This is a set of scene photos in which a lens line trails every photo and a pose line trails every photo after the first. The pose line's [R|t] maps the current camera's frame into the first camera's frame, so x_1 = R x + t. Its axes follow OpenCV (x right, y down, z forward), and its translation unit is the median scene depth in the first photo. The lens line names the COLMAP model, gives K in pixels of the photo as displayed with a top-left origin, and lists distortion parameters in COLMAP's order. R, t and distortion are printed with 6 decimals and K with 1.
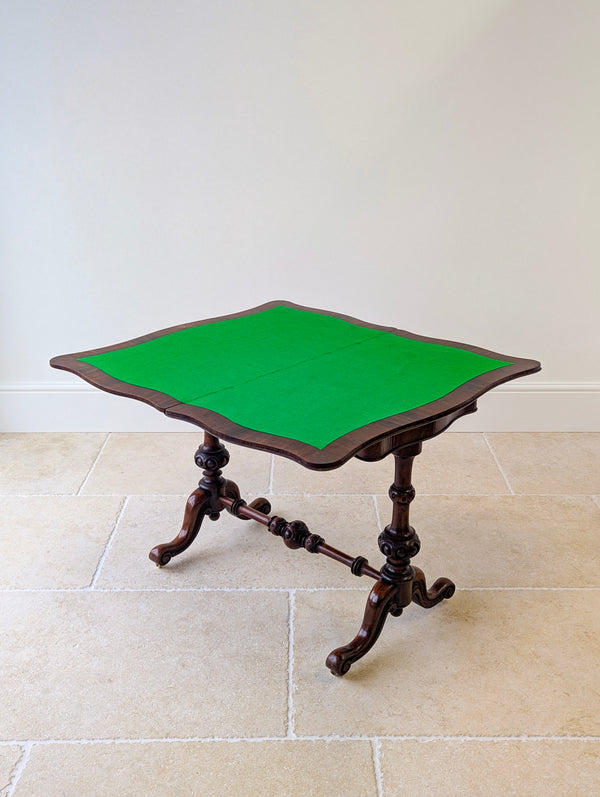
lens RADIAL K [[748.0, 0, 303.8], [0, 748.0, 389.2], [0, 0, 1]] dist [0.045014, -0.004438]
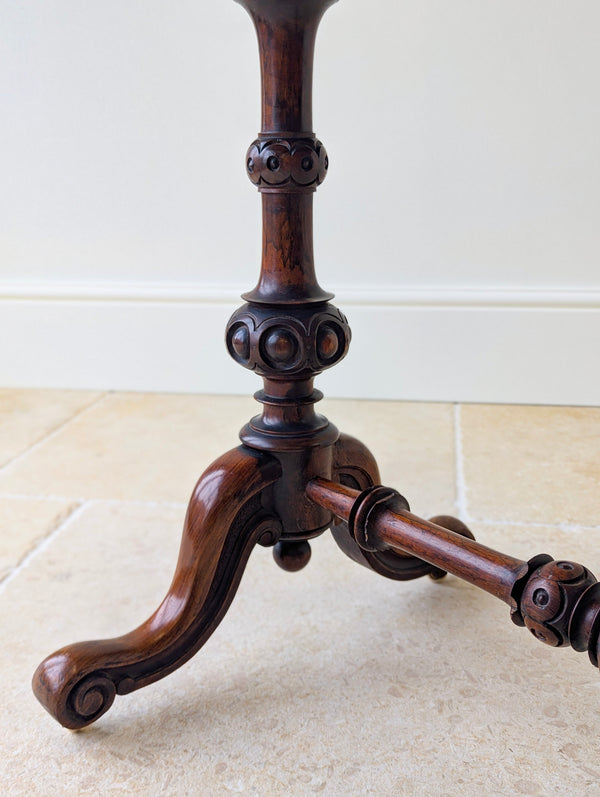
lens RADIAL K [[858.8, 0, 300.1], [0, 858.8, 387.2], [0, 0, 1]] dist [0.016907, 0.004708]
pose [[0.985021, 0.029772, -0.169844, -0.065297], [-0.043622, 0.995966, -0.078408, 0.137308], [0.166825, 0.084643, 0.982347, 0.704477]]
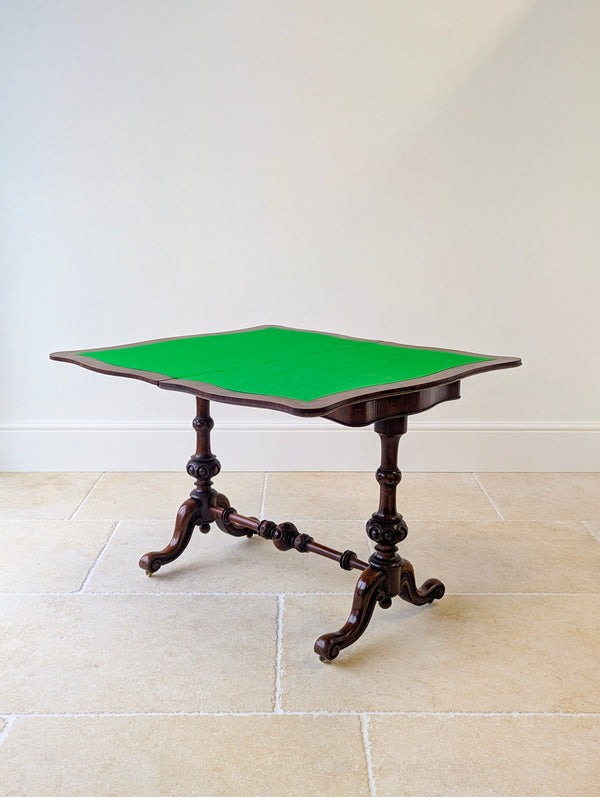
lens RADIAL K [[743.7, 0, 294.7], [0, 743.7, 398.1], [0, 0, 1]] dist [0.041883, -0.002204]
pose [[0.999980, 0.000350, -0.006386, 0.007782], [-0.001172, 0.991630, -0.129105, 0.130642], [0.006287, 0.129110, 0.991610, -0.014690]]
